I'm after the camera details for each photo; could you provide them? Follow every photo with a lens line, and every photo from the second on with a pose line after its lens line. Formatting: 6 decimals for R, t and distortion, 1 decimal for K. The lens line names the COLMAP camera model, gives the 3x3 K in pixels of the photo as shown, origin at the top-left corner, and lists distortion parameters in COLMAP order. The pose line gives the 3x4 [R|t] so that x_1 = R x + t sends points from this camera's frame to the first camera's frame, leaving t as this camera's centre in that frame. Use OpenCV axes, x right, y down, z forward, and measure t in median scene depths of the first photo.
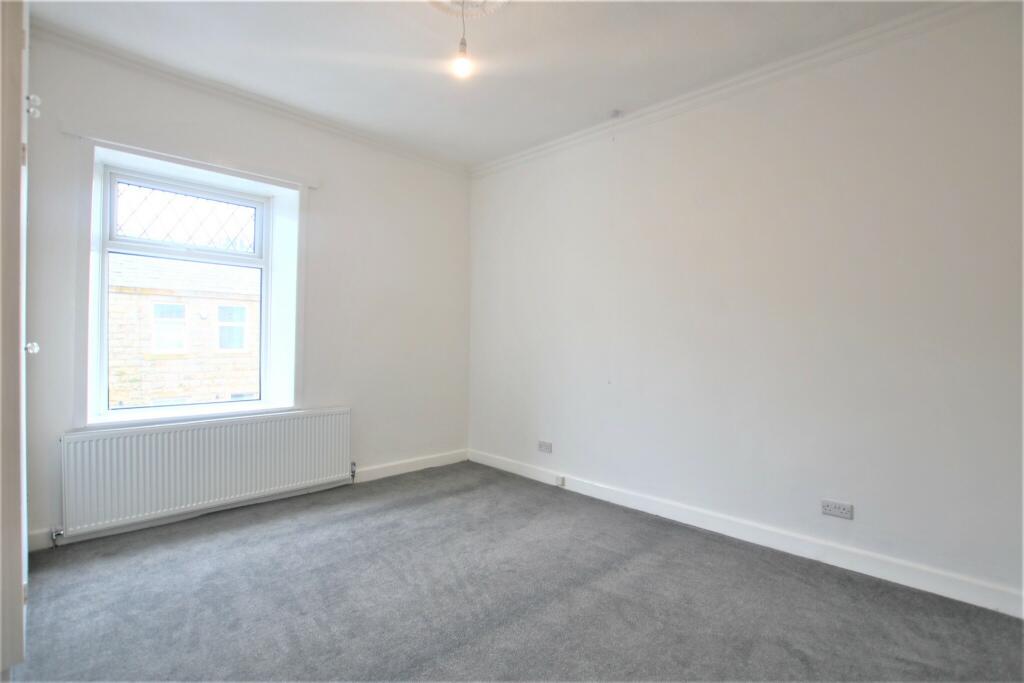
lens RADIAL K [[473.9, 0, 510.2], [0, 473.9, 343.3], [0, 0, 1]] dist [-0.016327, 0.000837]
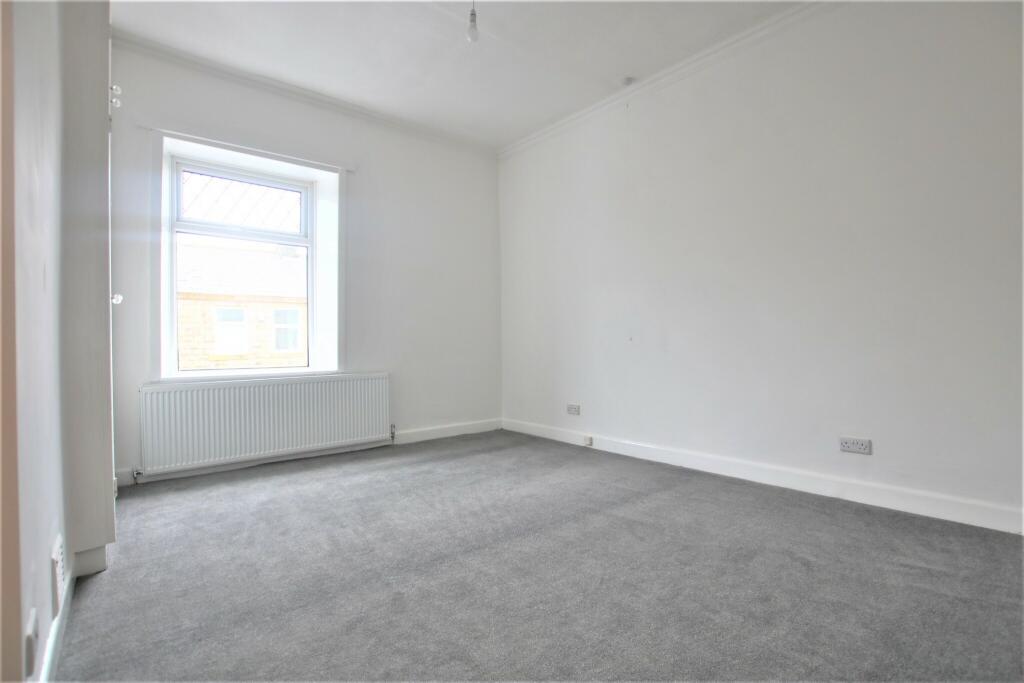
lens RADIAL K [[473.9, 0, 513.1], [0, 473.9, 342.0], [0, 0, 1]] dist [-0.016327, 0.000837]
pose [[0.995720, -0.026119, -0.088658, 0.058640], [0.025131, 0.999609, -0.012242, 0.122987], [0.088943, 0.009961, 0.995987, -0.070459]]
